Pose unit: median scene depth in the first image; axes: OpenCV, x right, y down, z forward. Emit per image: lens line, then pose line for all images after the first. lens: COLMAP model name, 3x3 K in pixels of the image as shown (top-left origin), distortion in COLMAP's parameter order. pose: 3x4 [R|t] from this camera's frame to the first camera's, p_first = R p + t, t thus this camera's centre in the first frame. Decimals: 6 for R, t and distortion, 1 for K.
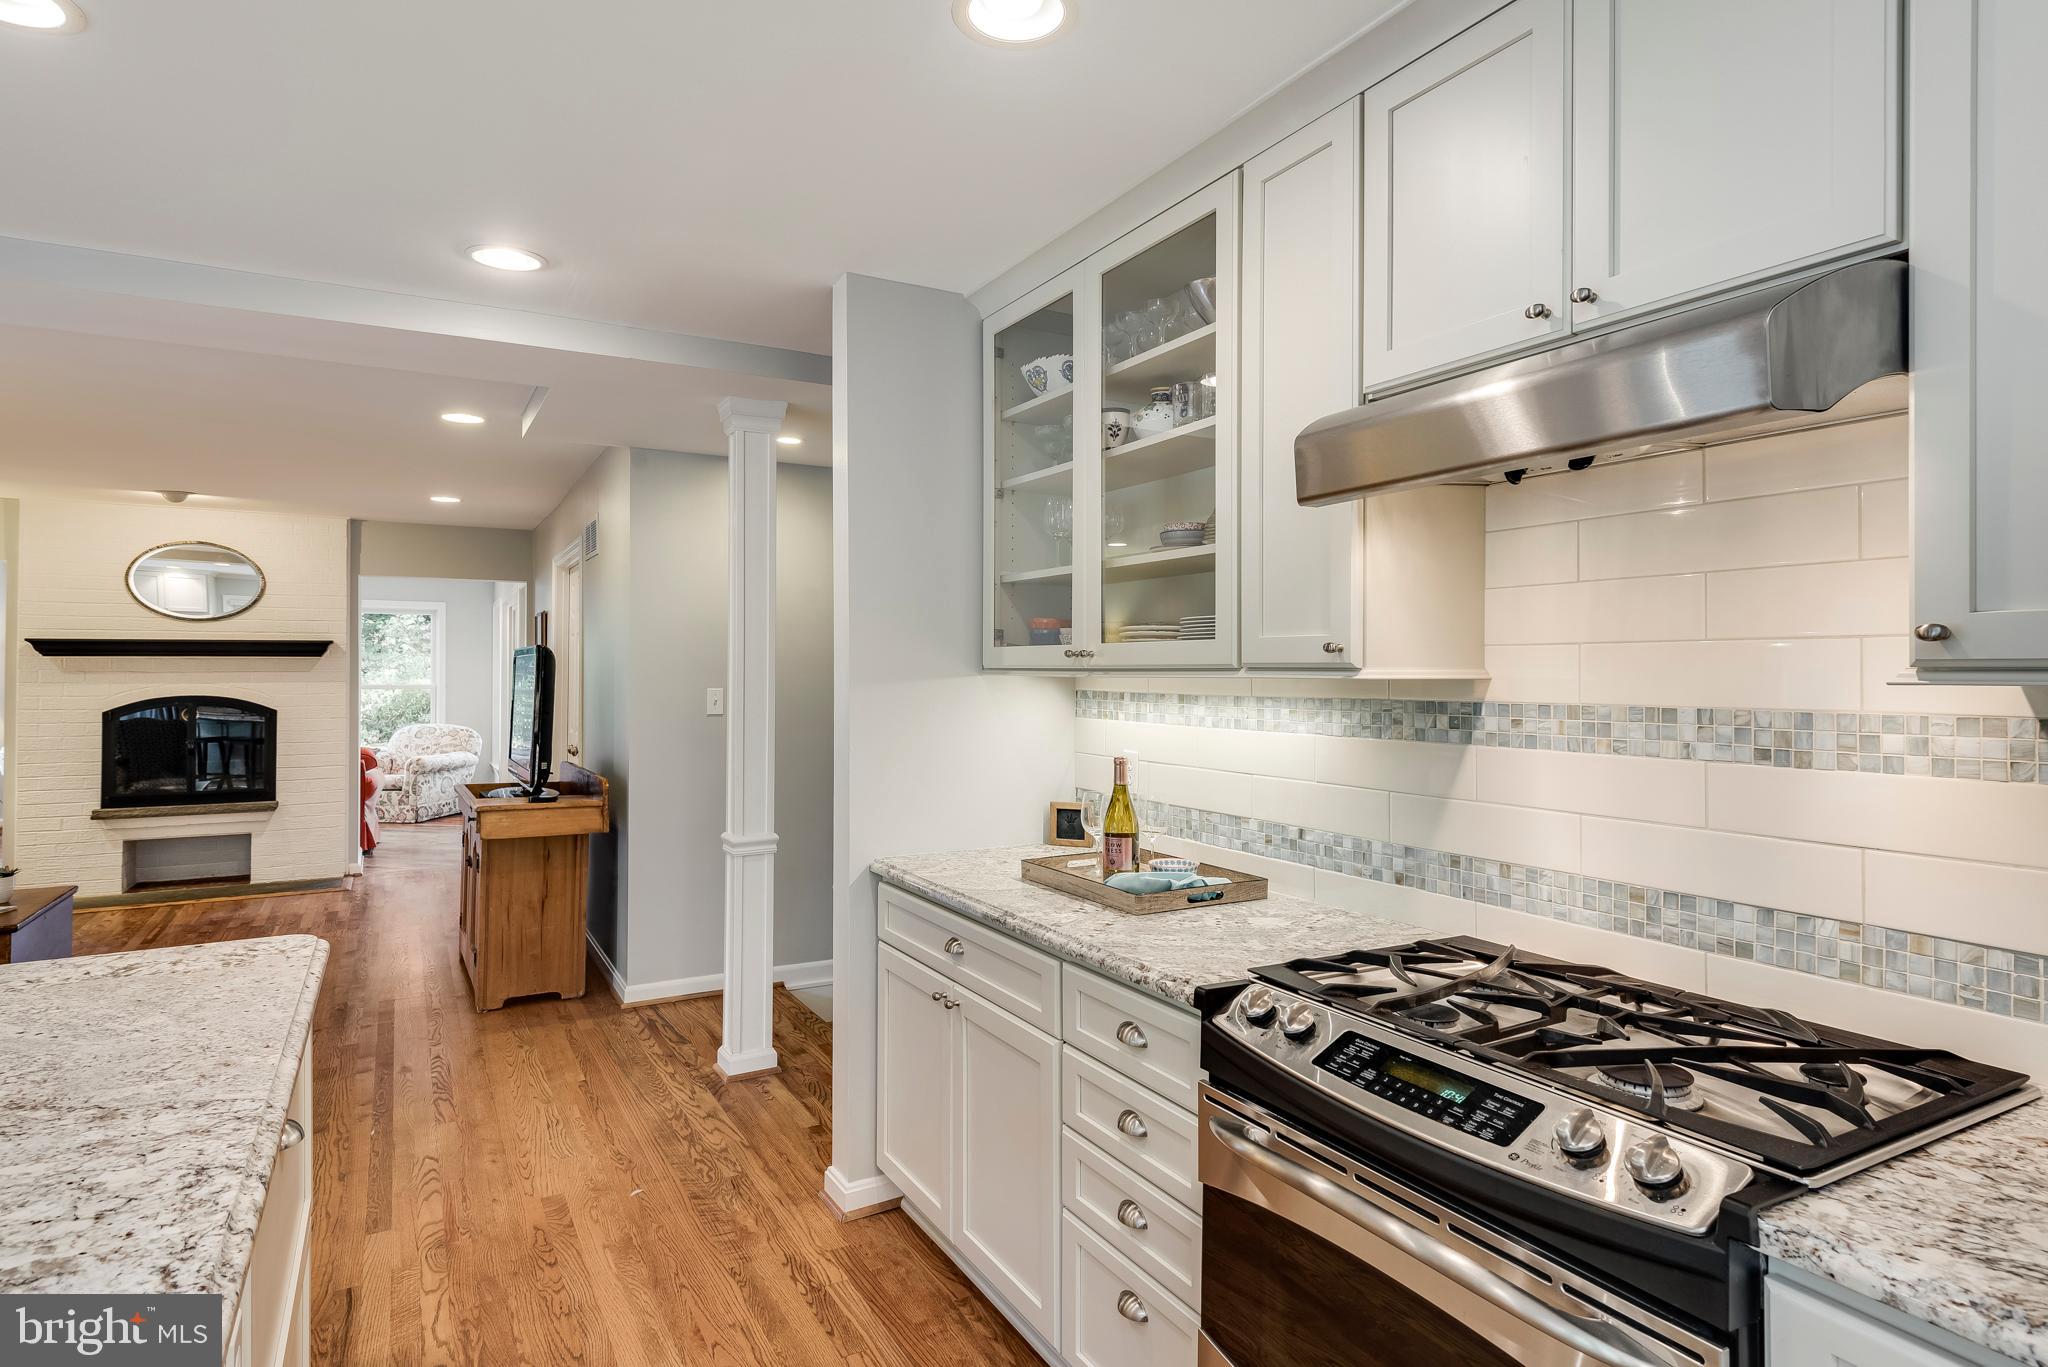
lens RADIAL K [[1105.5, 0, 1024.3], [0, 1105.5, 661.5], [0, 0, 1]] dist [0.025276, -0.011550]
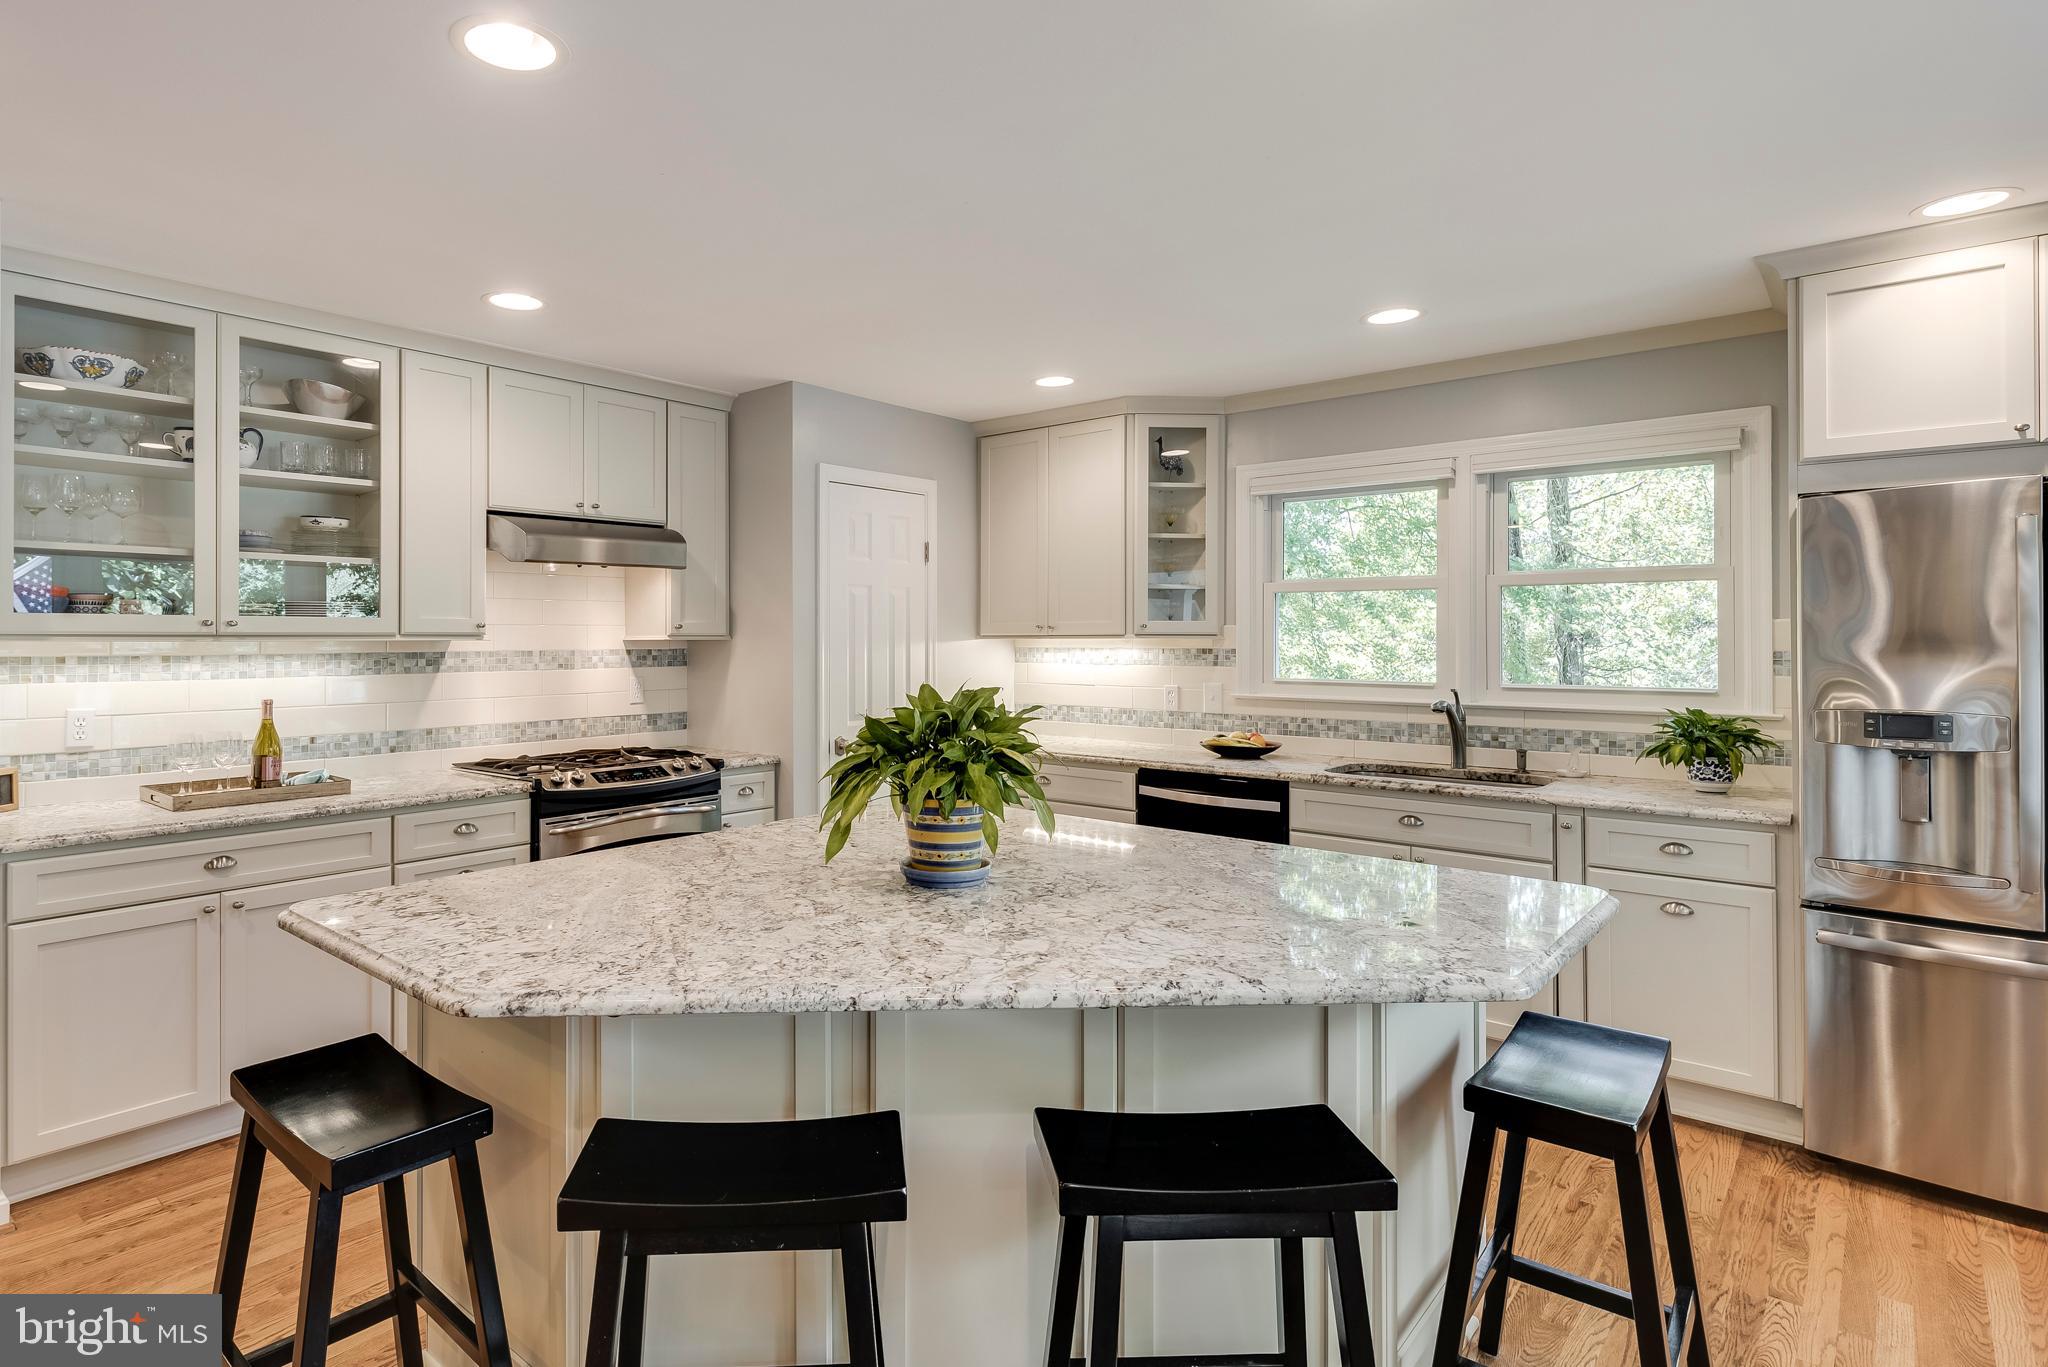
lens RADIAL K [[1077.0, 0, 894.3], [0, 1077.0, 627.8], [0, 0, 1]] dist [-0.002388, -0.000940]
pose [[-0.300432, 0.008701, 0.953764, -0.807526], [-0.005654, 0.999925, -0.010903, 0.004305], [-0.953787, -0.008668, -0.300360, 0.371650]]
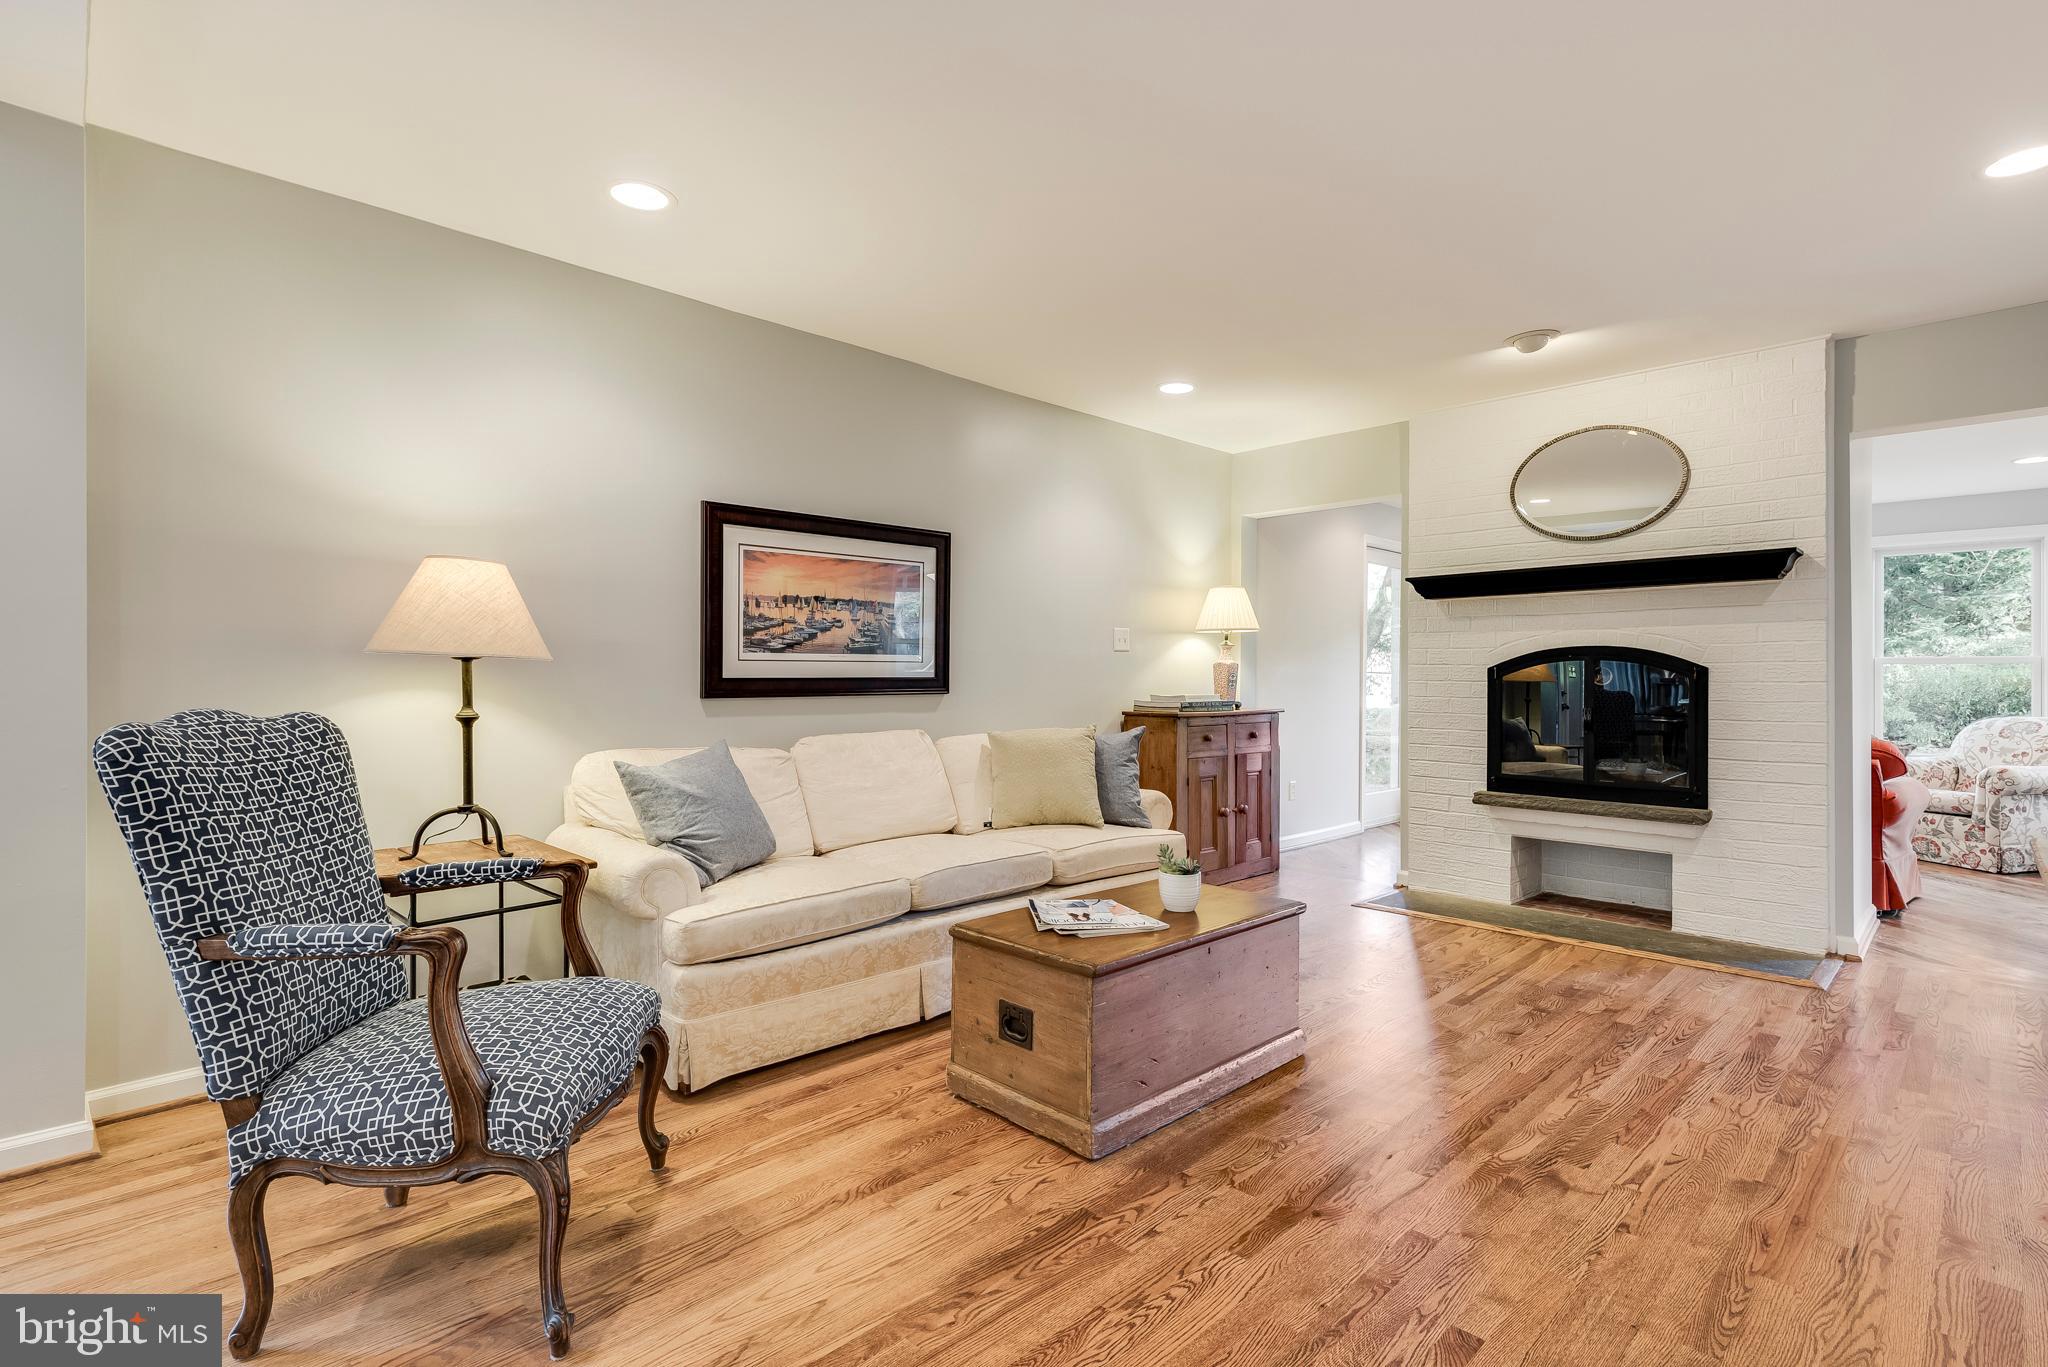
lens RADIAL K [[966.8, 0, 1039.9], [0, 966.8, 674.7], [0, 0, 1]] dist [0.015826, -0.006993]
pose [[0.269637, -0.003164, -0.962957, -0.397070], [0.004912, 0.999986, -0.001910, 0.078044], [0.962950, -0.004215, 0.269649, 0.805416]]
